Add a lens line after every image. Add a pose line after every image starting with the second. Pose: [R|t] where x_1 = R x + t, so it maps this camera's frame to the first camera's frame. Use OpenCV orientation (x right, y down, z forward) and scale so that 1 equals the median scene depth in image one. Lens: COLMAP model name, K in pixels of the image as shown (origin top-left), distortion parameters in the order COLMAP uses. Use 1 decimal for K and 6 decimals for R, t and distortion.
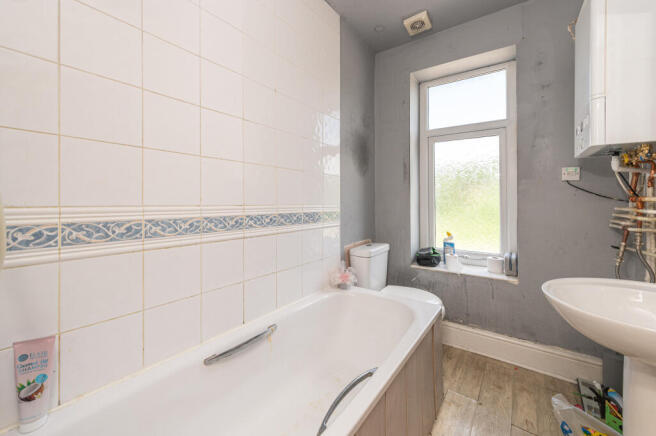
lens RADIAL K [[268.5, 0, 323.0], [0, 268.5, 198.5], [0, 0, 1]] dist [-0.000867, -0.000240]
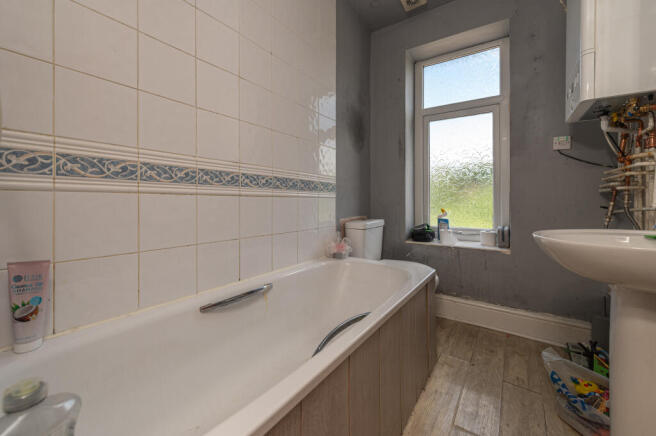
lens RADIAL K [[268.5, 0, 323.0], [0, 268.5, 198.5], [0, 0, 1]] dist [-0.000867, -0.000240]
pose [[0.999884, 0.002051, 0.015069, 0.001436], [-0.002114, 0.999989, 0.004165, 0.128620], [-0.015060, -0.004197, 0.999878, -0.006459]]
